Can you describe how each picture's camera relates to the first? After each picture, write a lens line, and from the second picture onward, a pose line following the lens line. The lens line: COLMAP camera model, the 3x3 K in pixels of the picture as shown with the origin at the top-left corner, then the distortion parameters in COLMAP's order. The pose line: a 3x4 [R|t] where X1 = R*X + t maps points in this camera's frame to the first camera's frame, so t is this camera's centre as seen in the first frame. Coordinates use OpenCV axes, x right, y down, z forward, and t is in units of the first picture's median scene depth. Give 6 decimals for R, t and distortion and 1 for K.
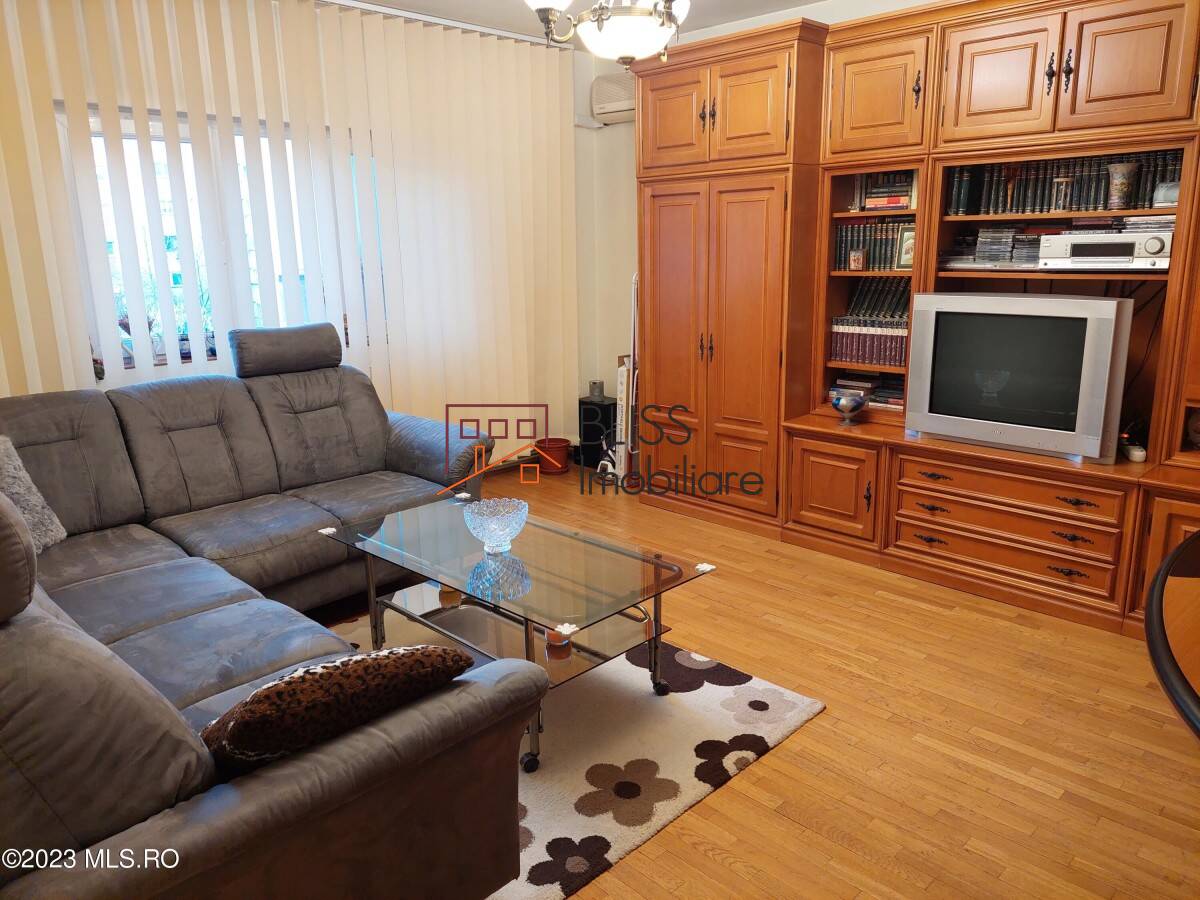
lens RADIAL K [[879.8, 0, 601.0], [0, 879.8, 423.5], [0, 0, 1]] dist [0.079012, -0.000688]
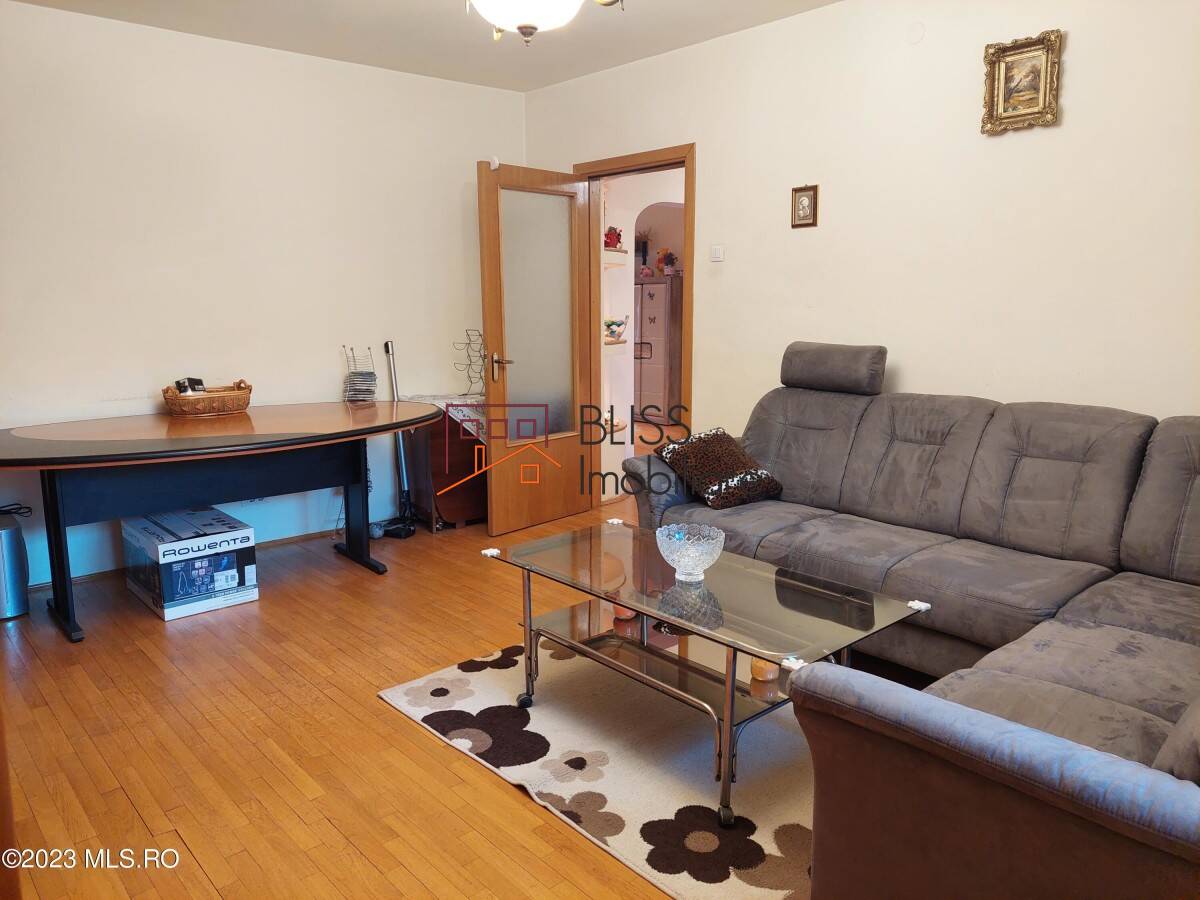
lens RADIAL K [[860.1, 0, 597.5], [0, 860.1, 435.6], [0, 0, 1]] dist [0.074945, -0.075318]
pose [[-0.997685, 0.007392, 0.067598, -0.085592], [0.030965, 0.934414, 0.354840, -0.337025], [-0.060542, 0.356112, -0.932480, 1.838628]]
